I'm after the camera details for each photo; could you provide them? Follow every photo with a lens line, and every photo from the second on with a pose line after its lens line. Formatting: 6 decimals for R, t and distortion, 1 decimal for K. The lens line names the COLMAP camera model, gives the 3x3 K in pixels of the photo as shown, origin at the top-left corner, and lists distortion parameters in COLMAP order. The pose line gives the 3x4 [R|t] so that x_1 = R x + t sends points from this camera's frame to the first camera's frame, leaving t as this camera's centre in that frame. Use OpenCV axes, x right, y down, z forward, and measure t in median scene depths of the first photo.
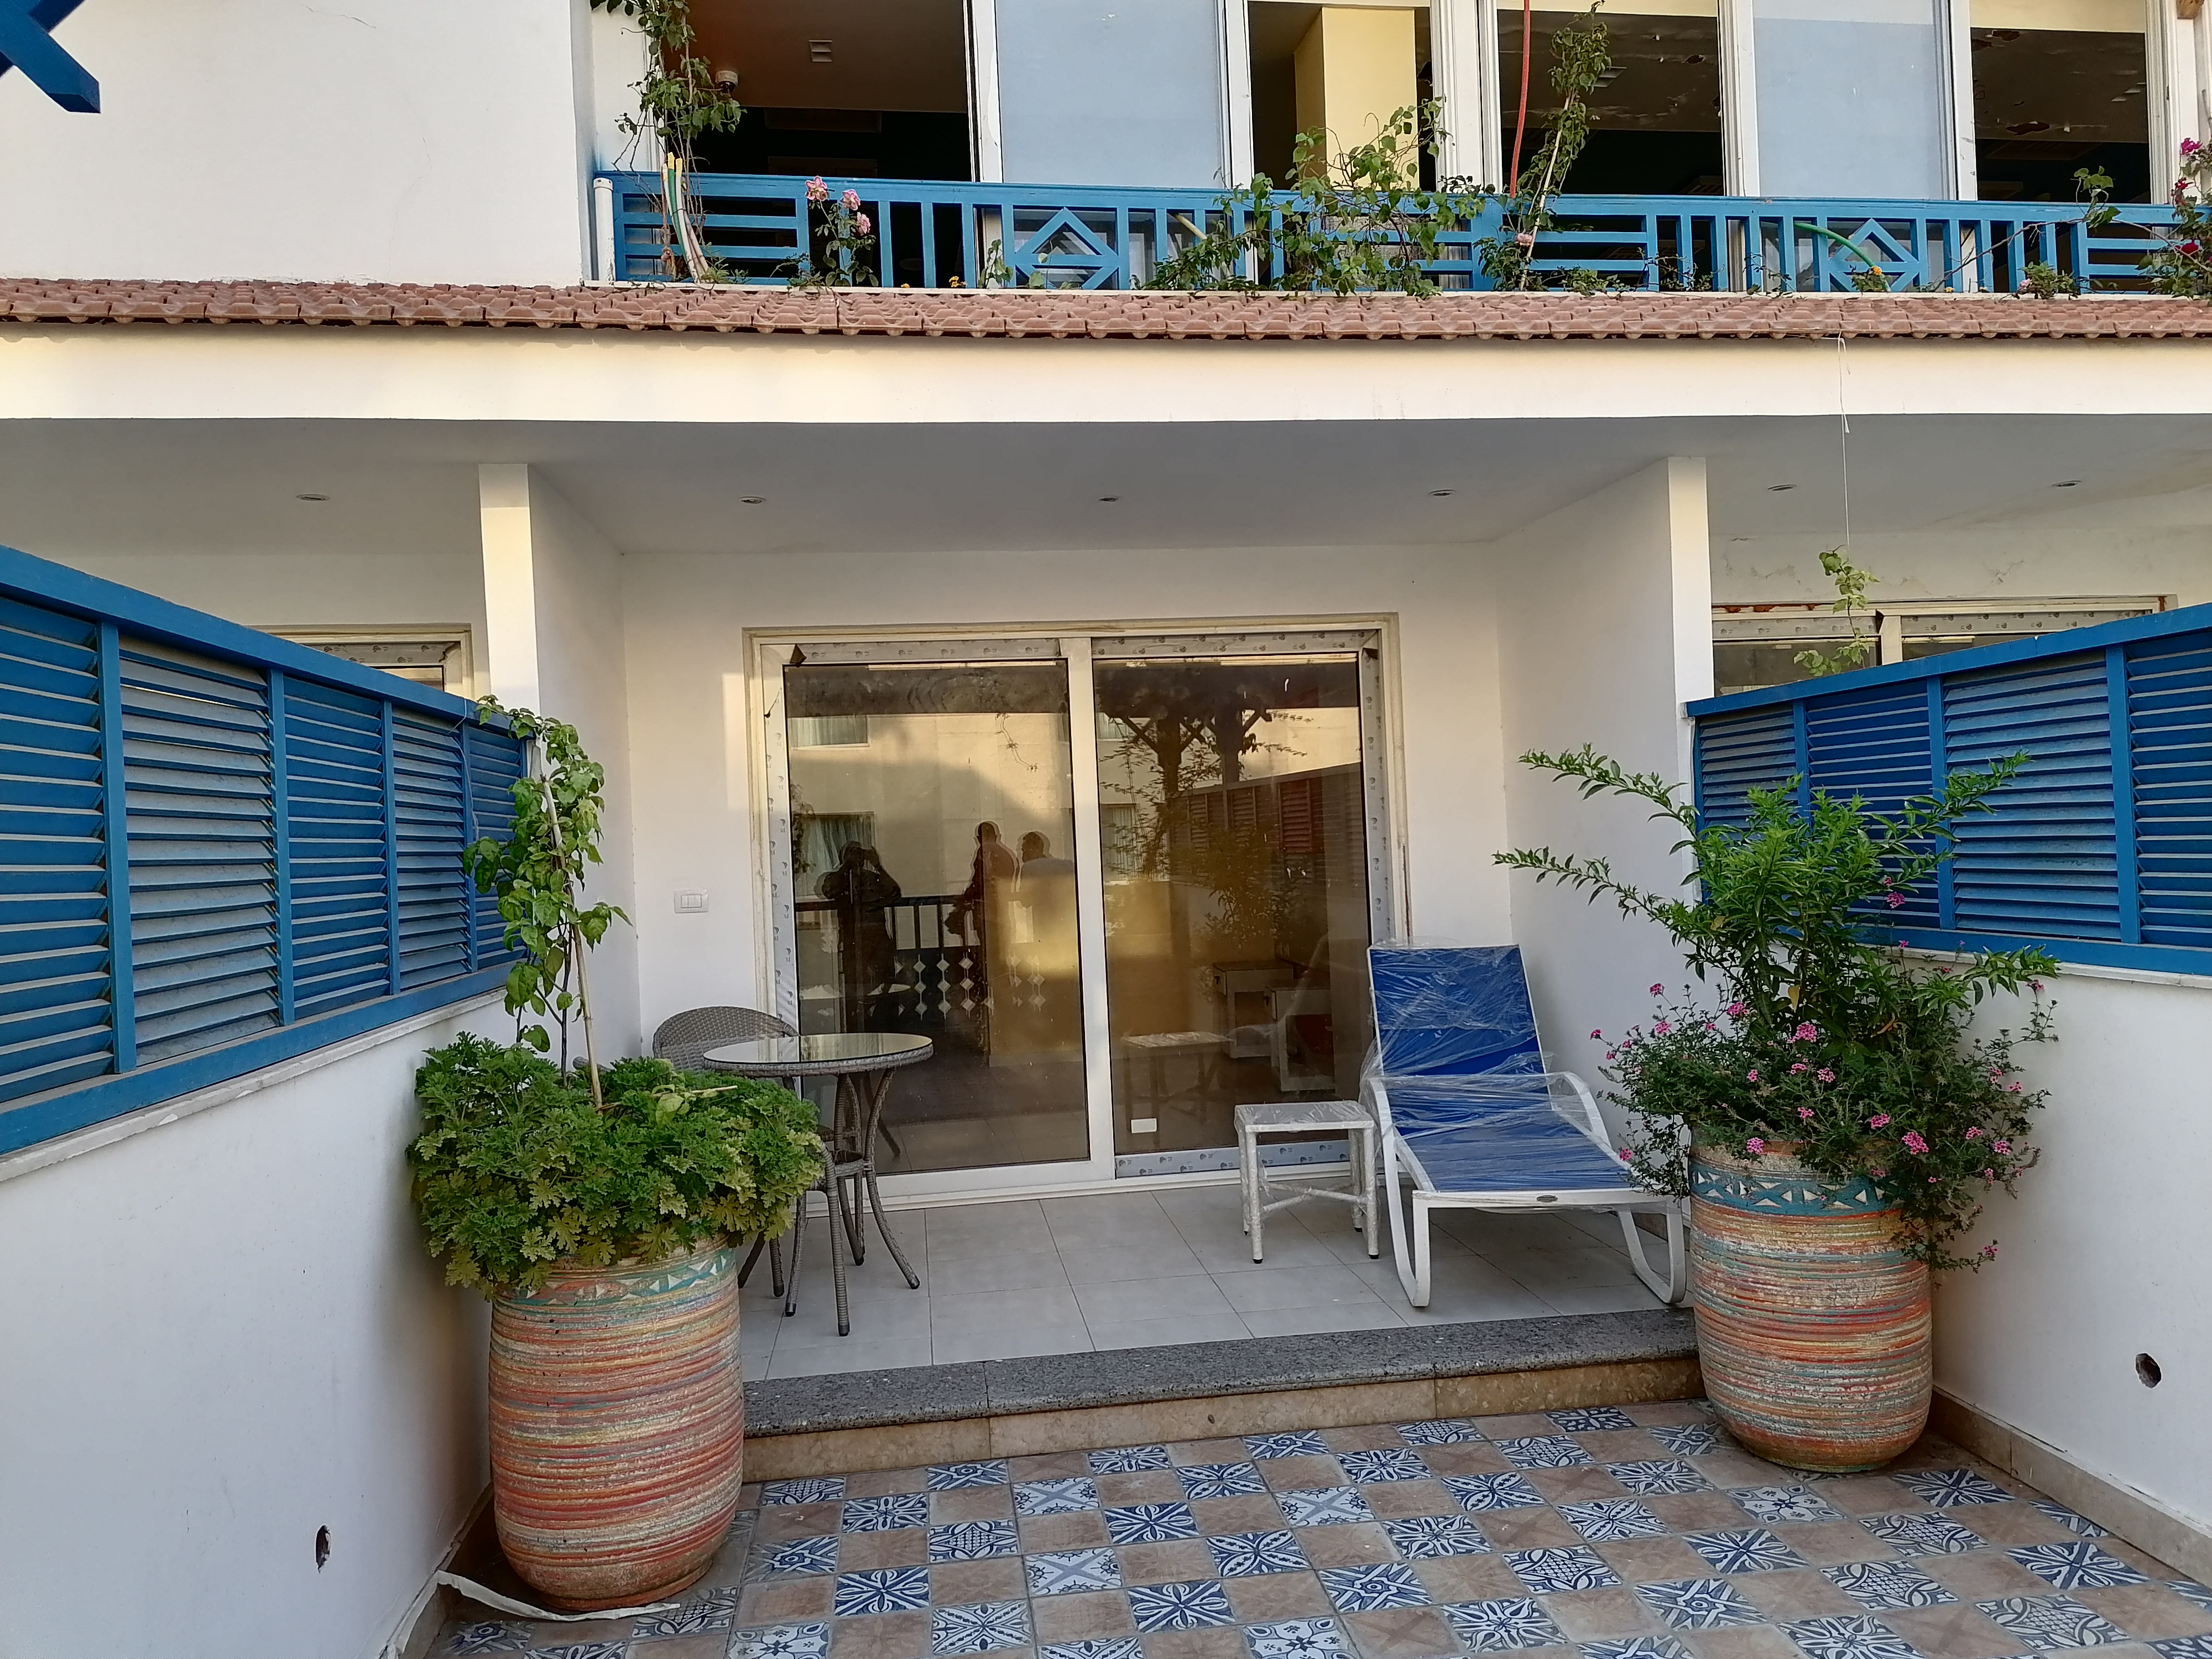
lens RADIAL K [[1634.5, 0, 1116.5], [0, 1634.5, 814.8], [0, 0, 1]] dist [0.106667, -0.153851]
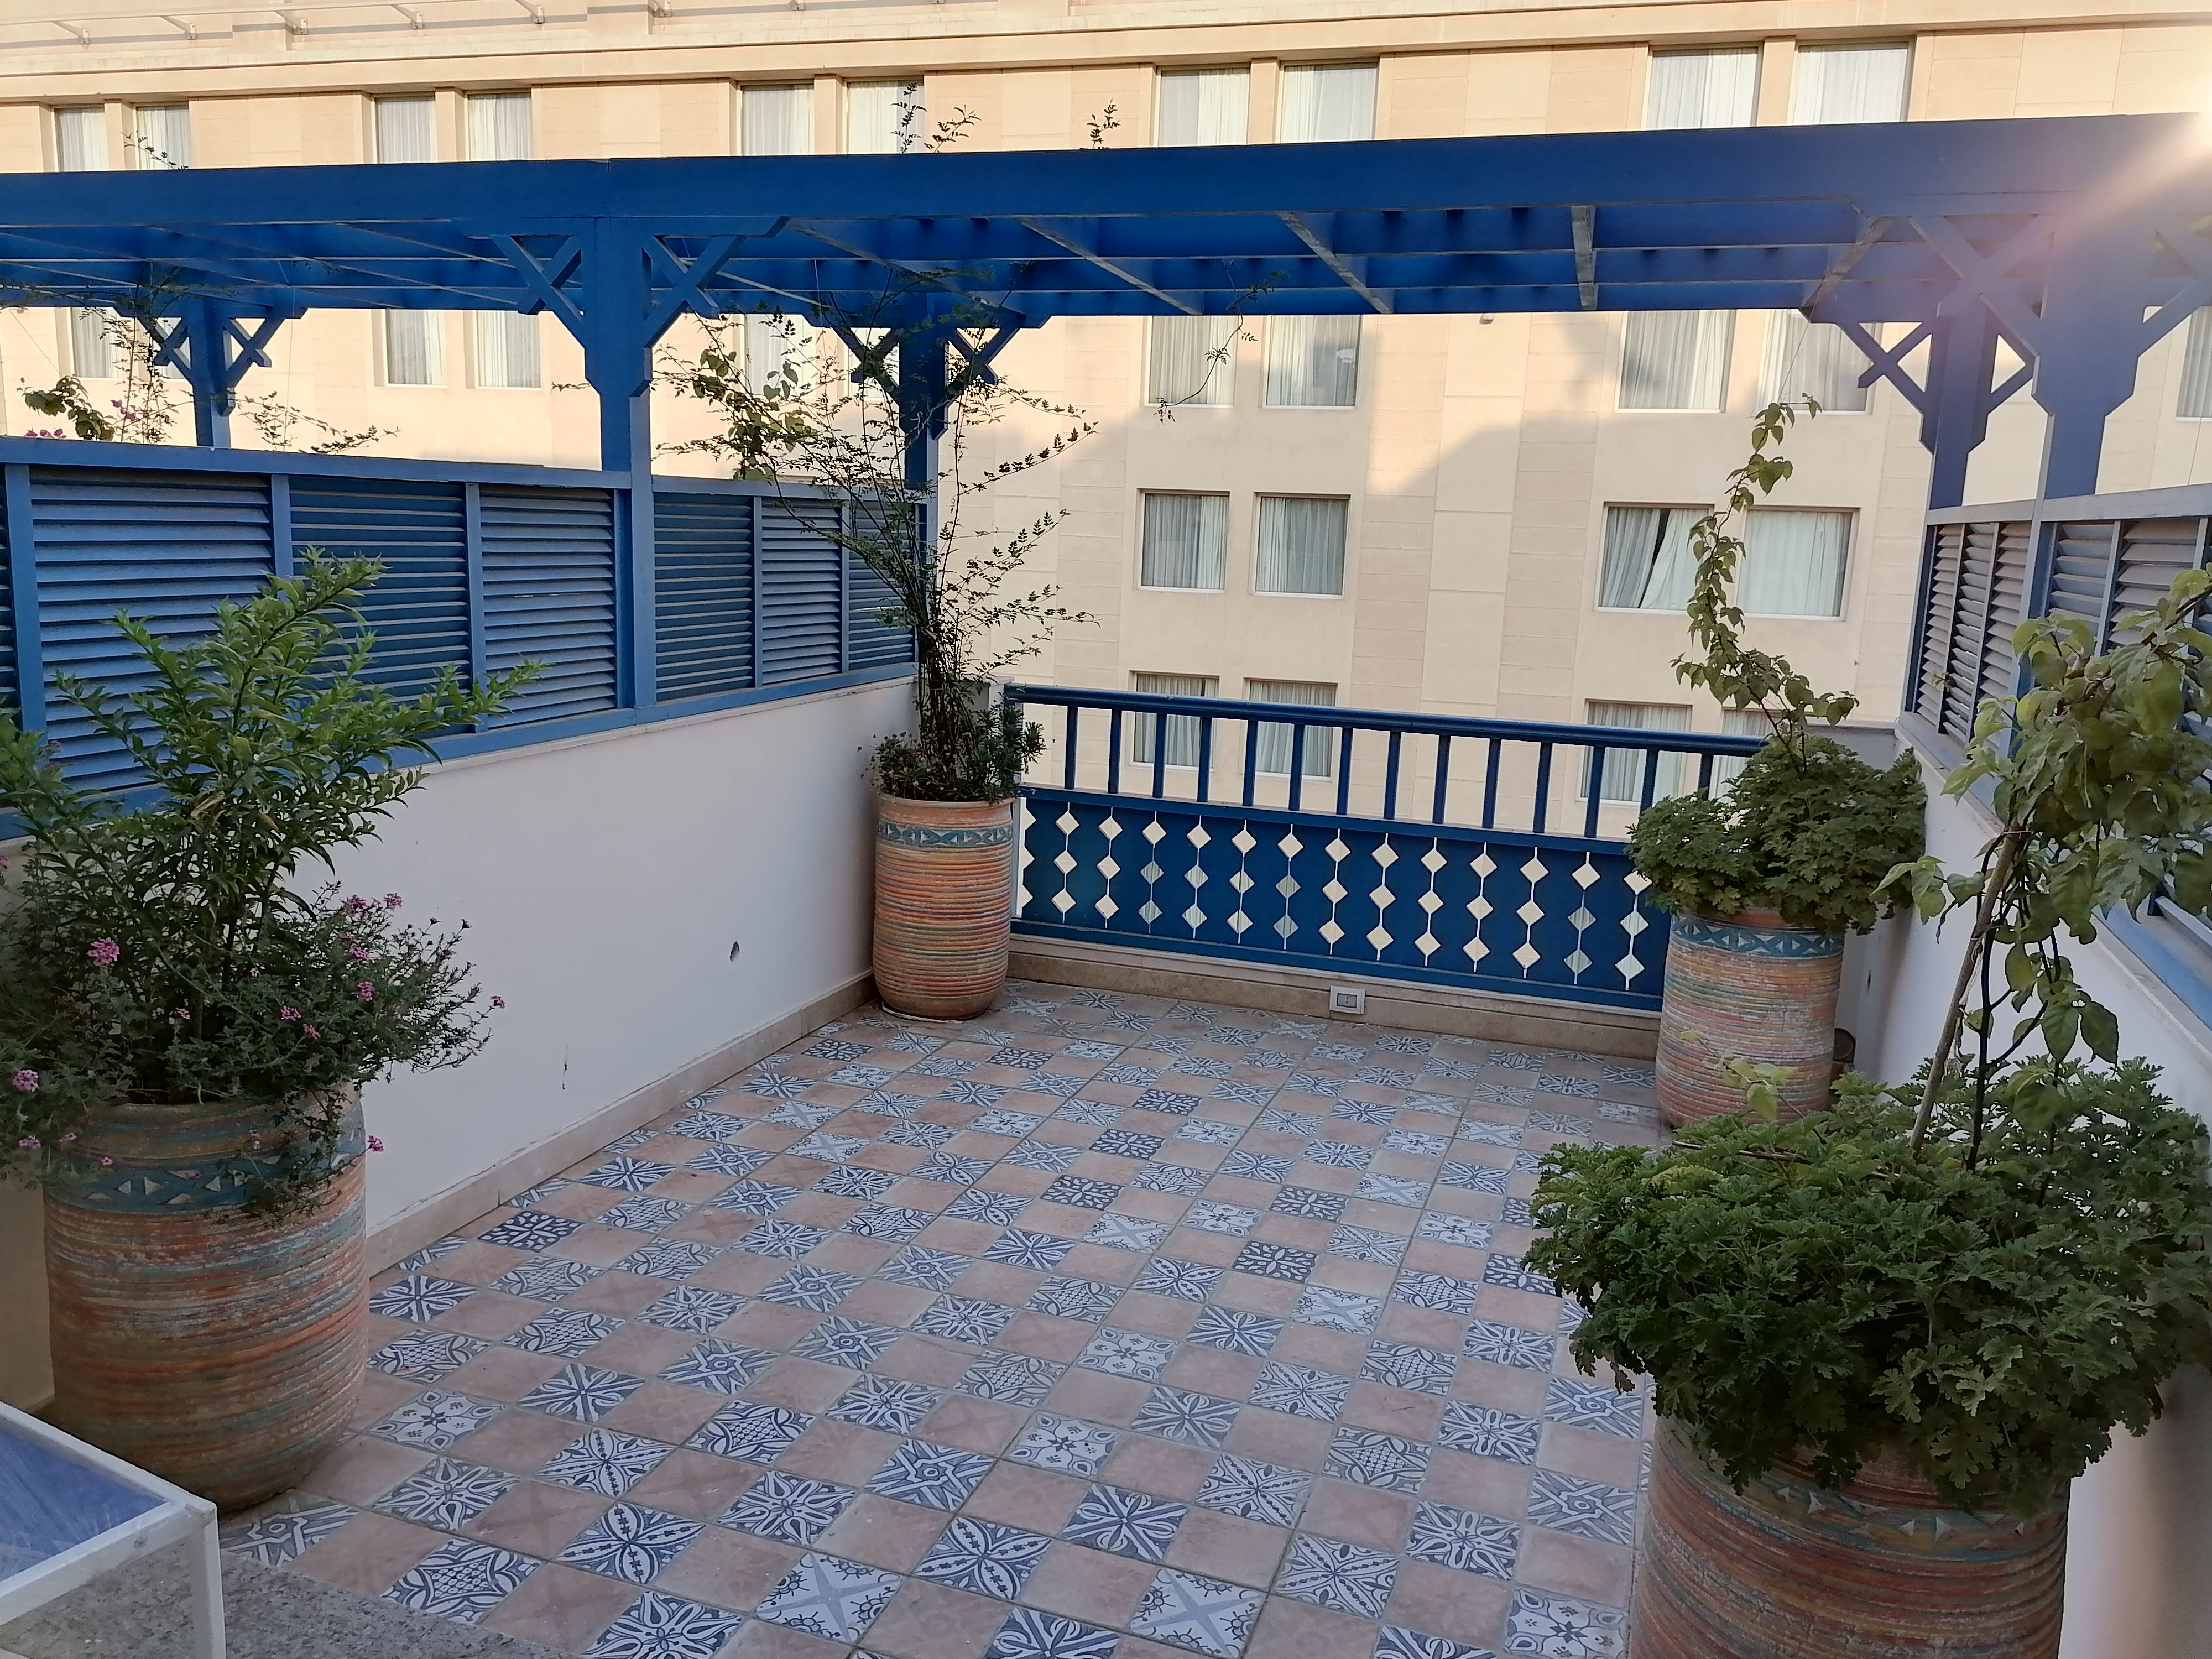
lens RADIAL K [[1634.5, 0, 1116.5], [0, 1634.5, 814.8], [0, 0, 1]] dist [0.106667, -0.153851]
pose [[-0.894965, -0.071486, 0.440372, -0.306824], [-0.006844, 0.989163, 0.146662, -0.044745], [-0.446084, 0.128244, -0.885755, 1.616104]]
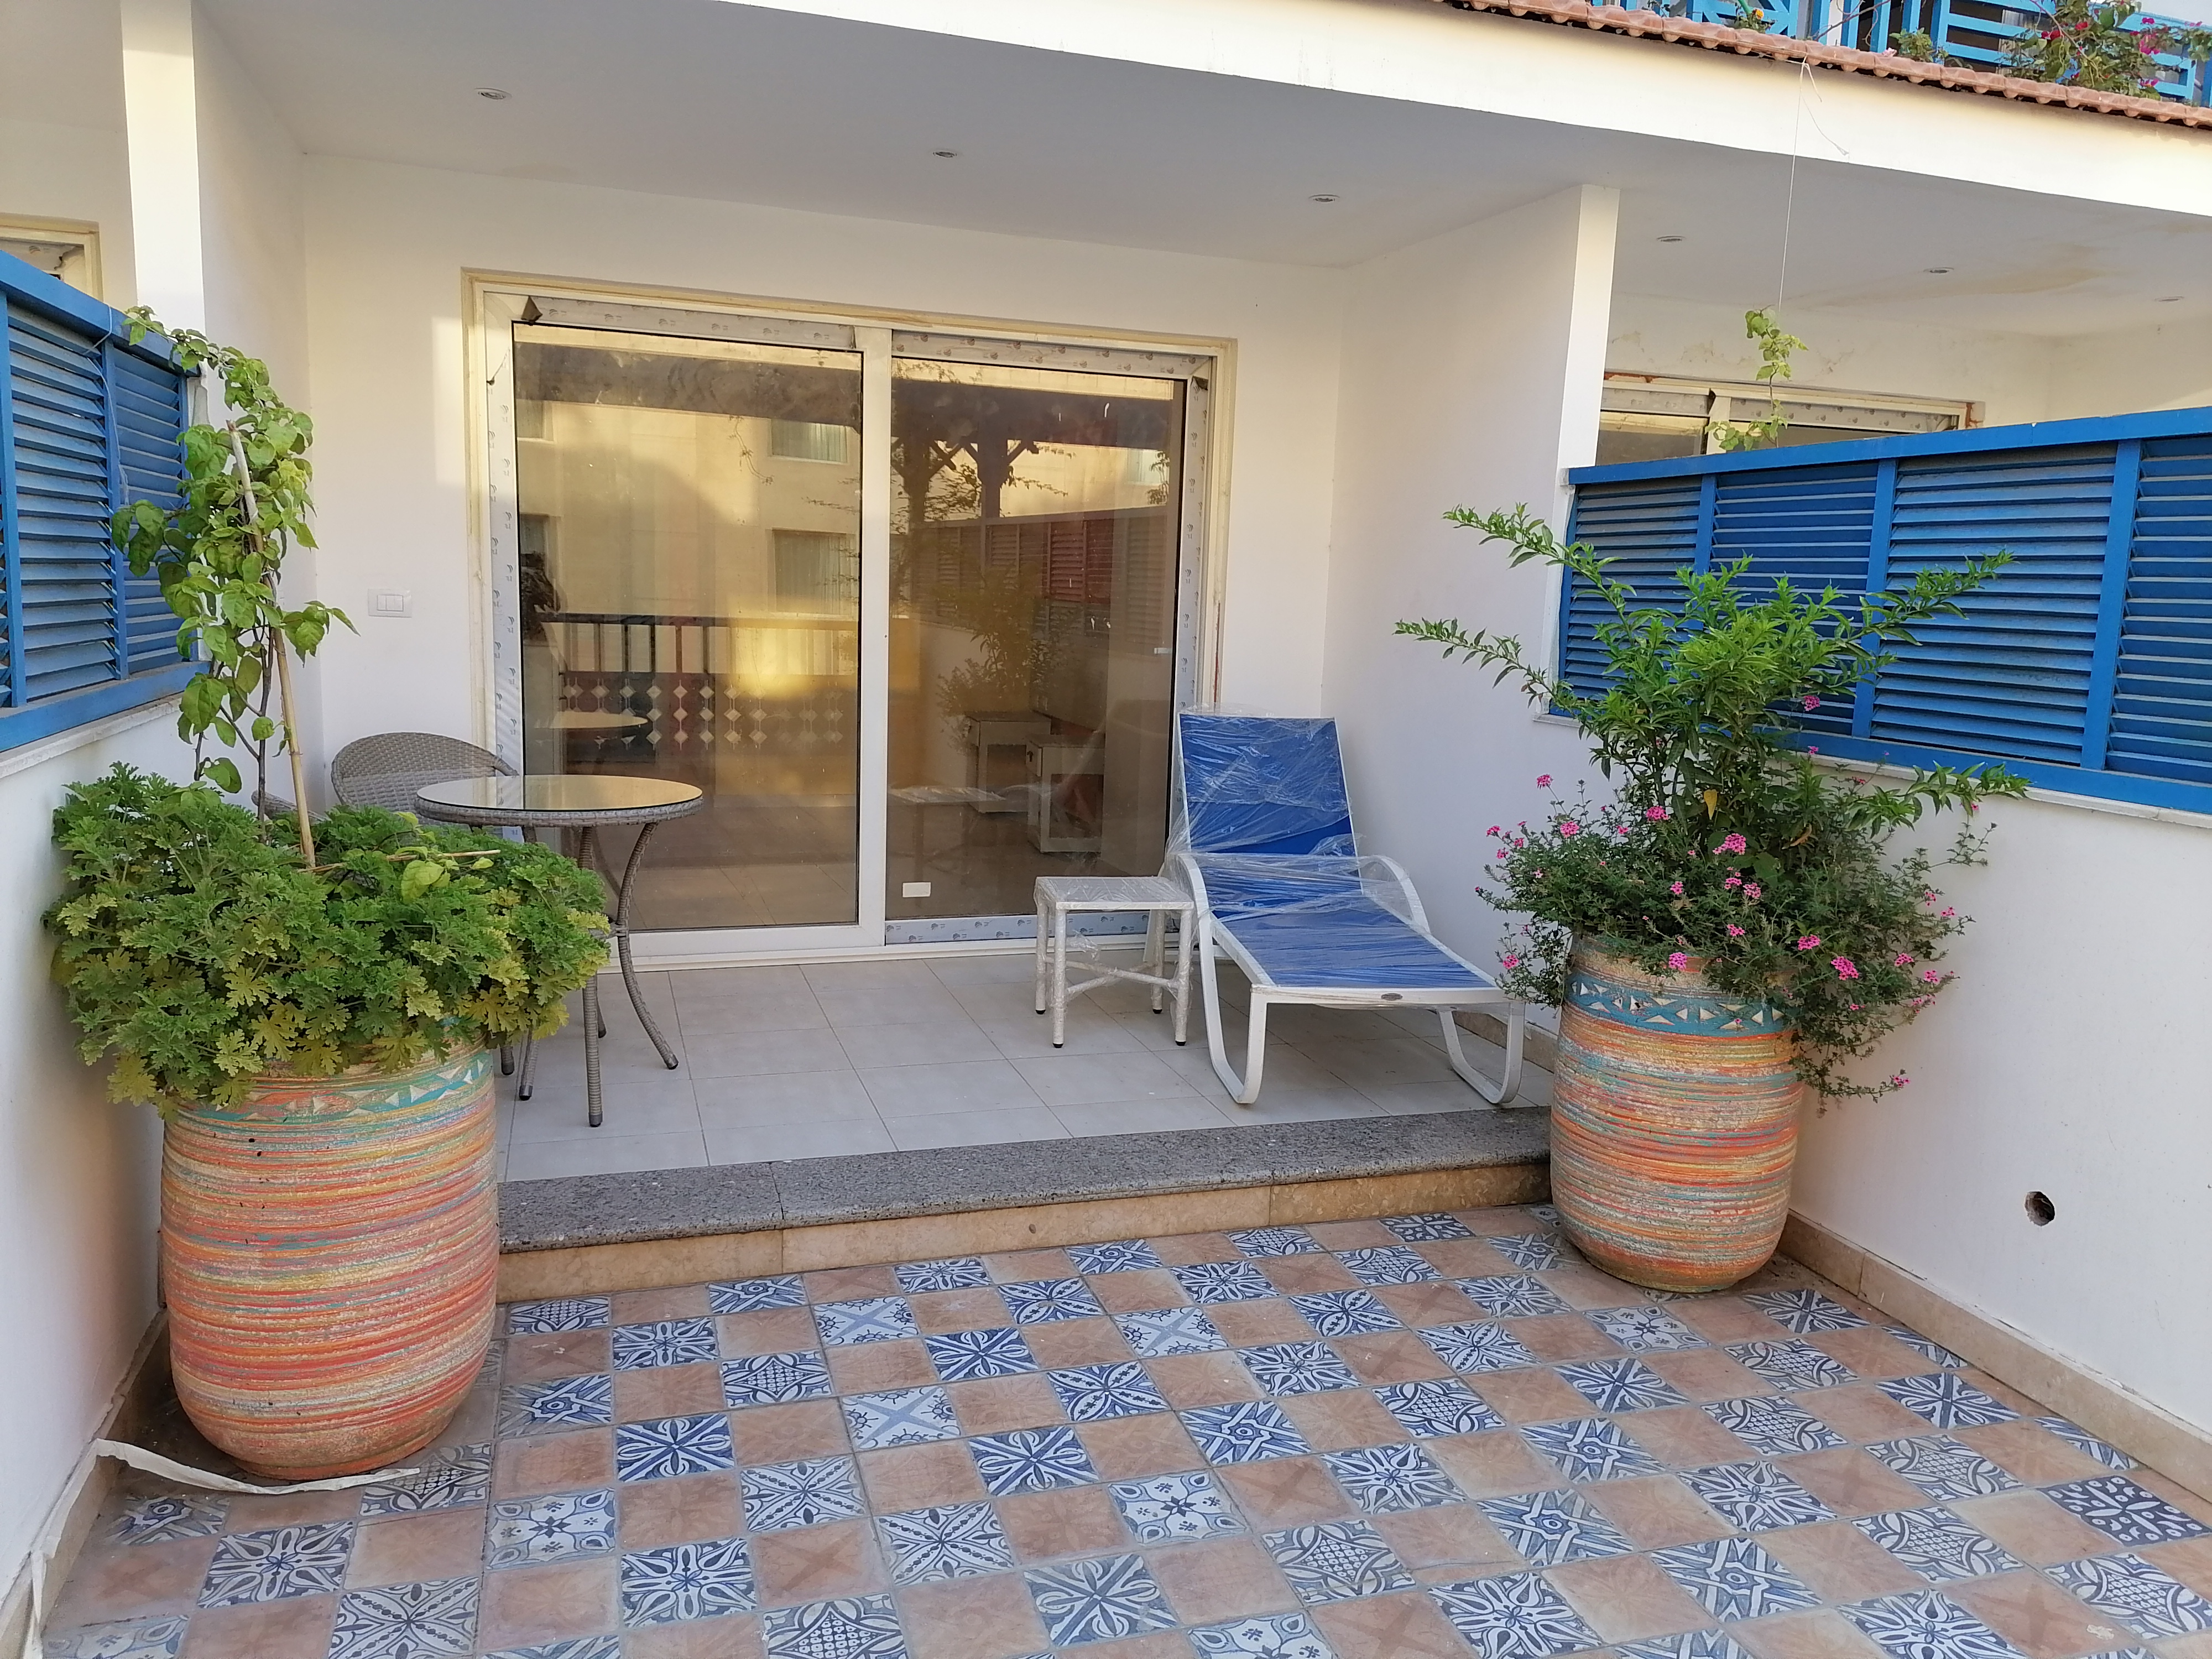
lens RADIAL K [[1634.5, 0, 1116.5], [0, 1634.5, 814.8], [0, 0, 1]] dist [0.106667, -0.153851]
pose [[0.980156, 0.050330, 0.191730, -0.093406], [-0.079642, 0.985718, 0.148384, 0.007640], [-0.181523, -0.160709, 0.970166, 0.182995]]
